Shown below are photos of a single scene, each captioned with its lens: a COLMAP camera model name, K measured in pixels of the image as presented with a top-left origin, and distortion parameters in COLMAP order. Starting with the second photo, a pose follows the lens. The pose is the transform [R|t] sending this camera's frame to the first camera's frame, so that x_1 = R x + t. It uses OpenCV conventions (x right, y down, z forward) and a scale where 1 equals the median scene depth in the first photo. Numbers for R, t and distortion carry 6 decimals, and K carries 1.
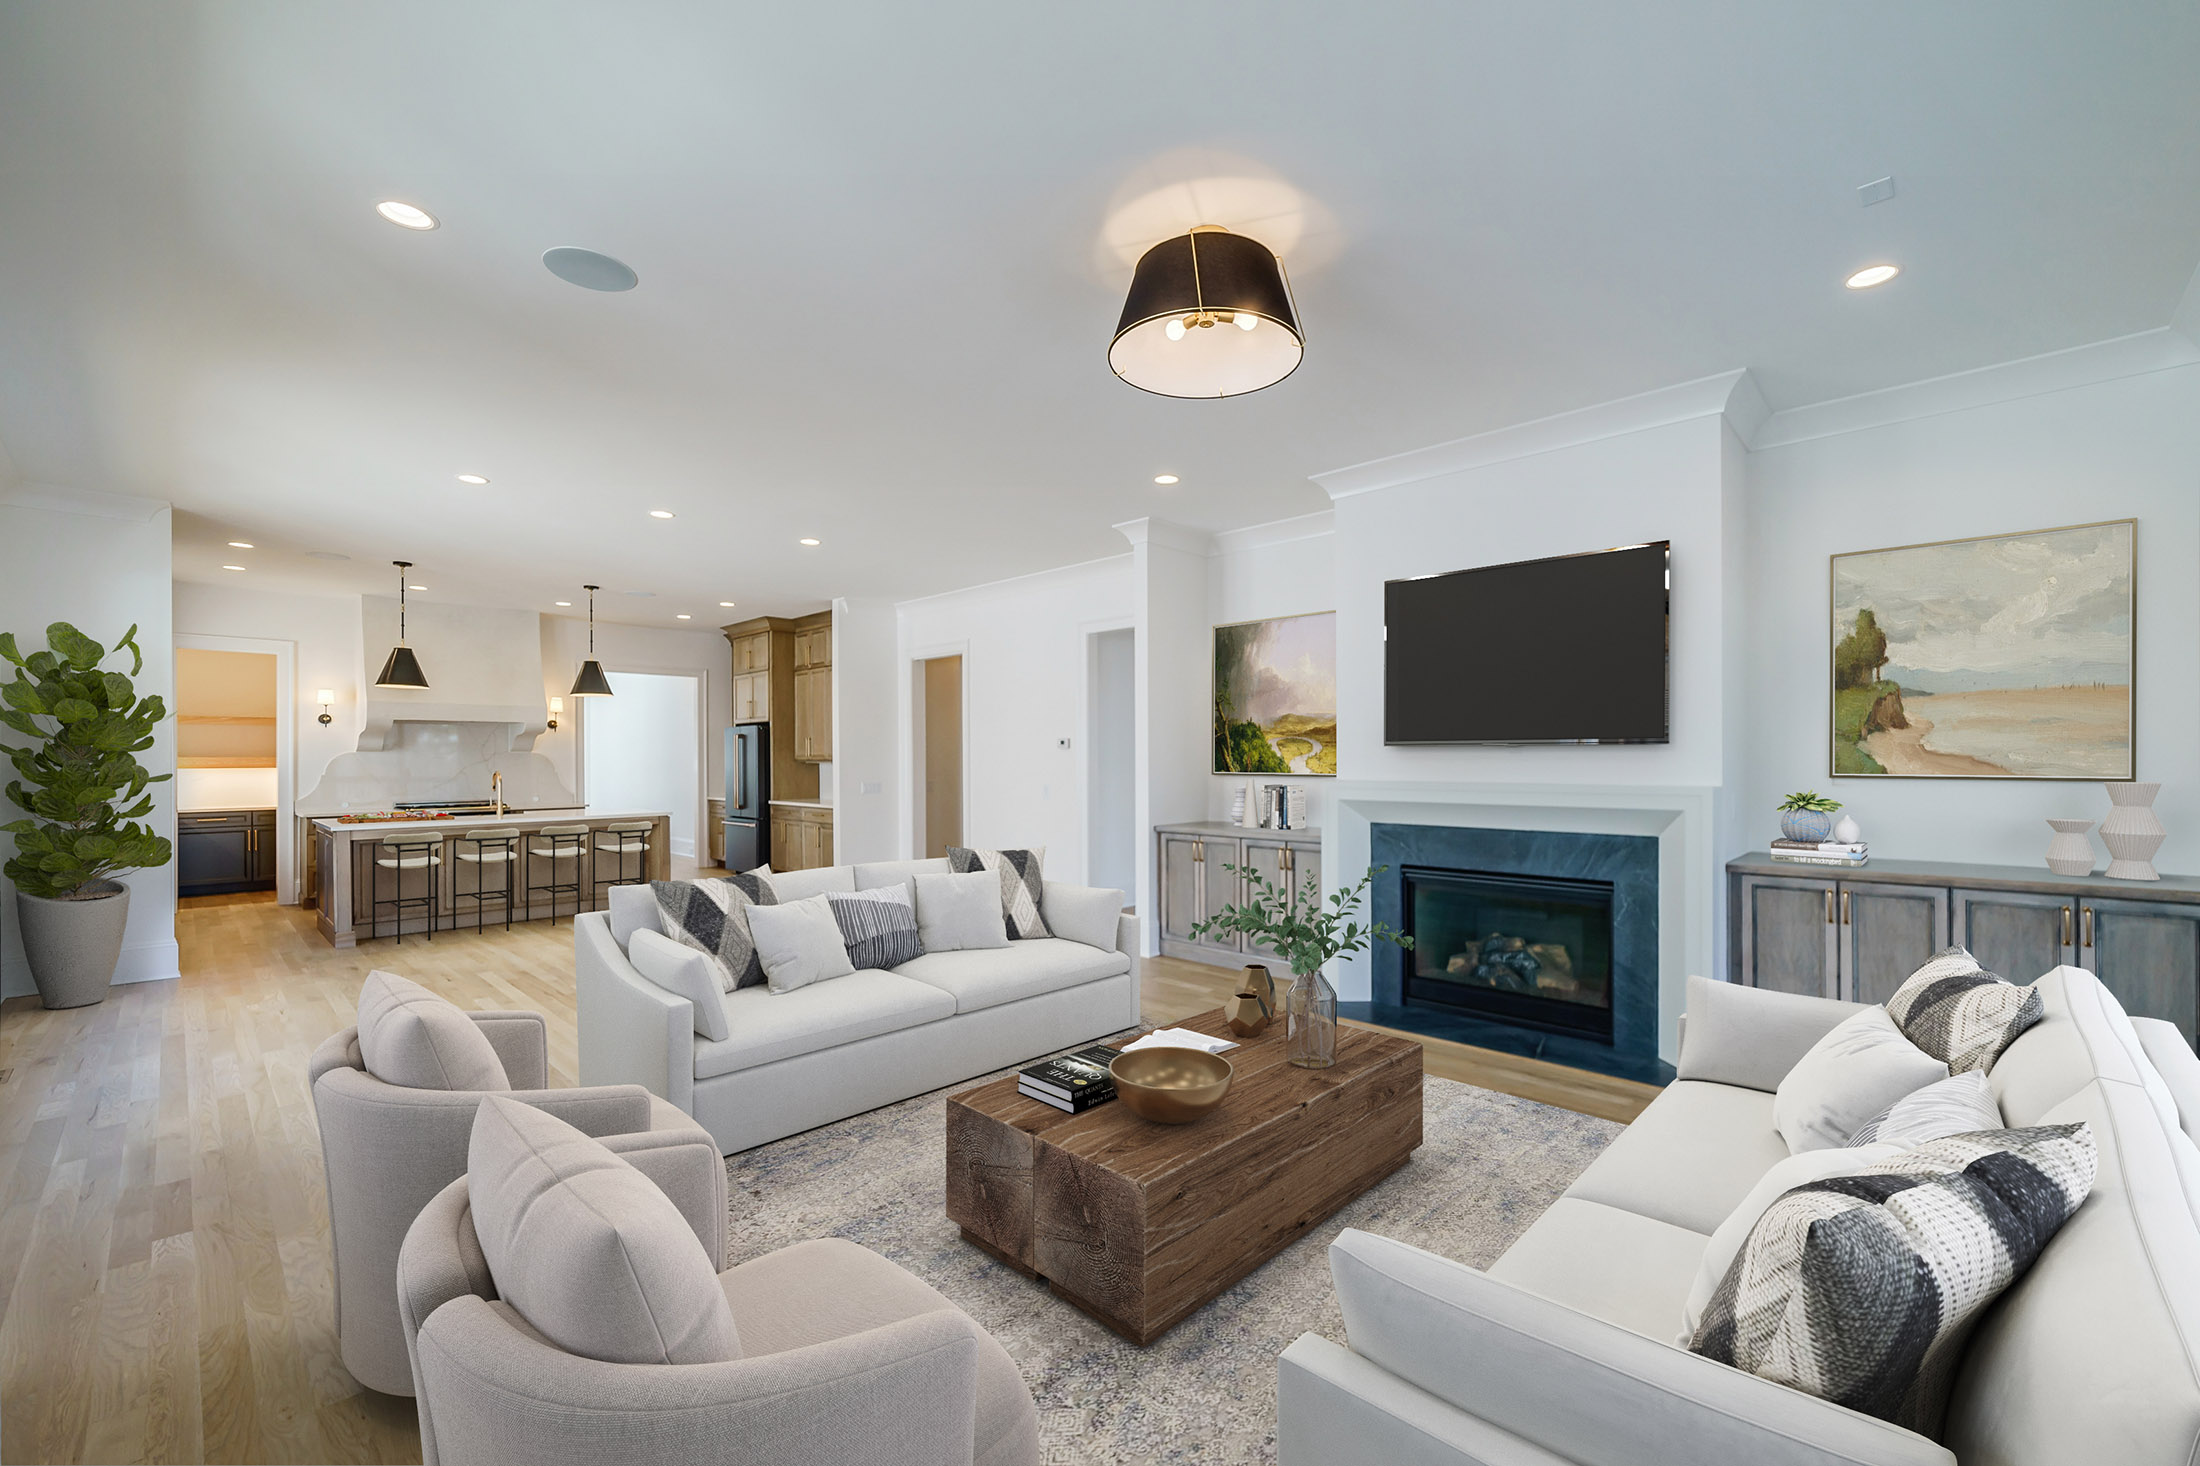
lens RADIAL K [[905.8, 0, 1100.8], [0, 905.8, 762.9], [0, 0, 1]] dist [0.025817, 0.000120]
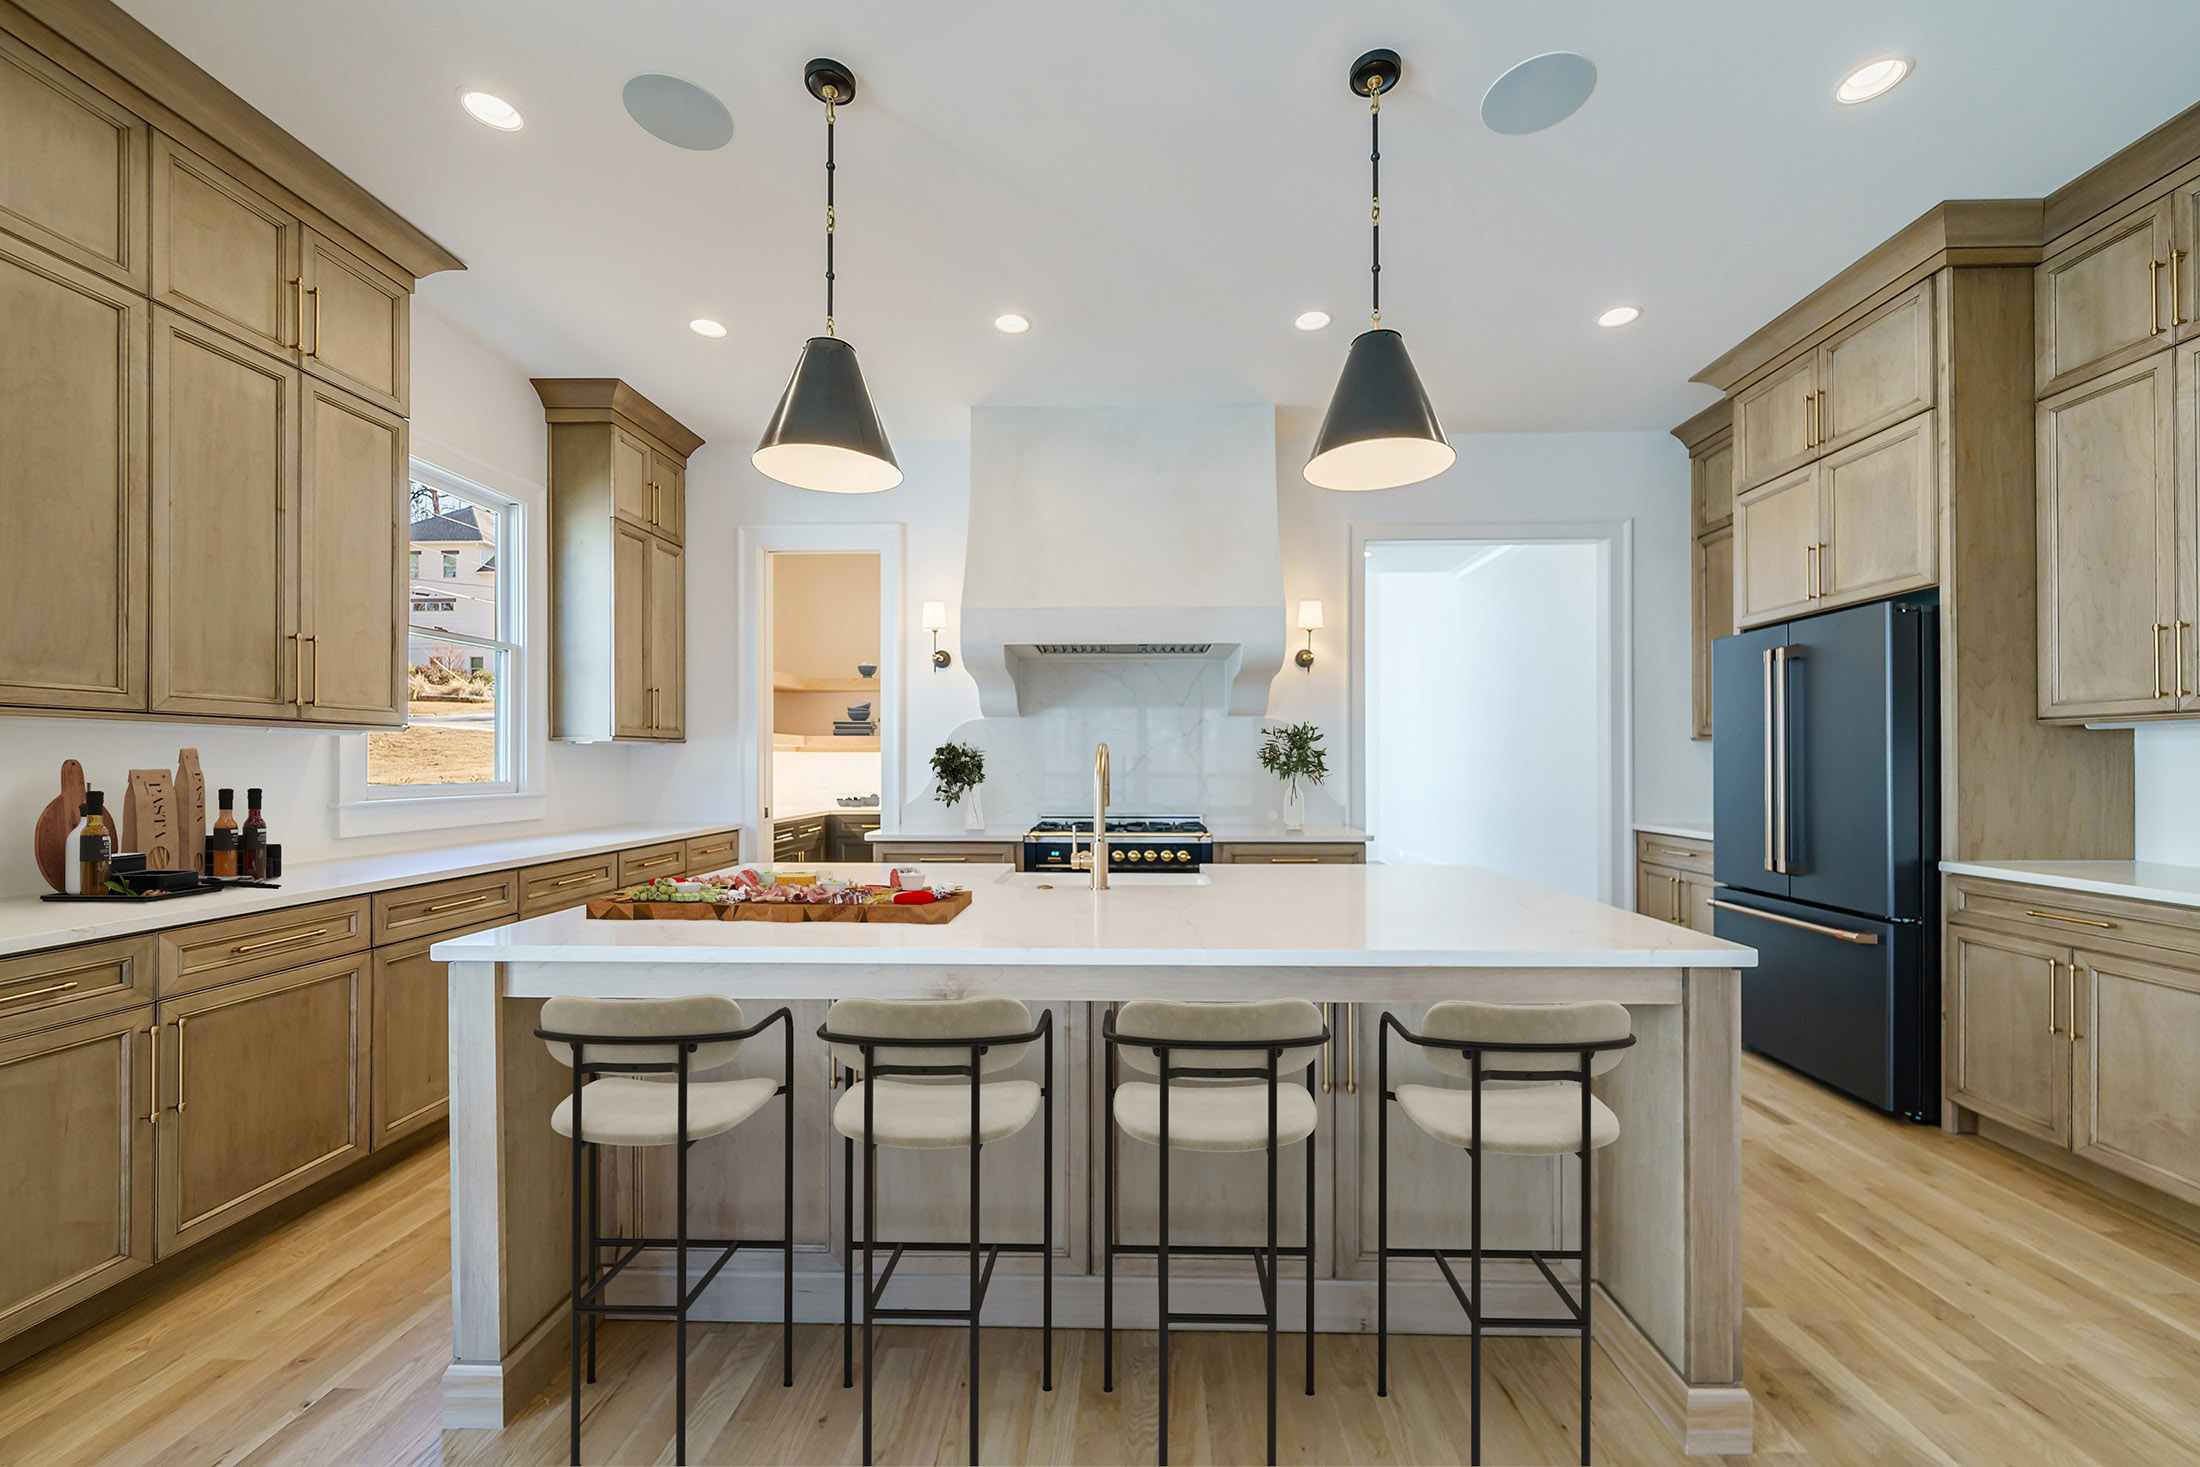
lens RADIAL K [[857.3, 0, 1130.2], [0, 857.3, 760.6], [0, 0, 1]] dist [-0.000726, -0.000117]
pose [[0.690525, 0.005290, -0.723289, -0.365384], [-0.005843, 0.999981, 0.001735, 0.010733], [0.723285, 0.003029, 0.690543, 0.667548]]
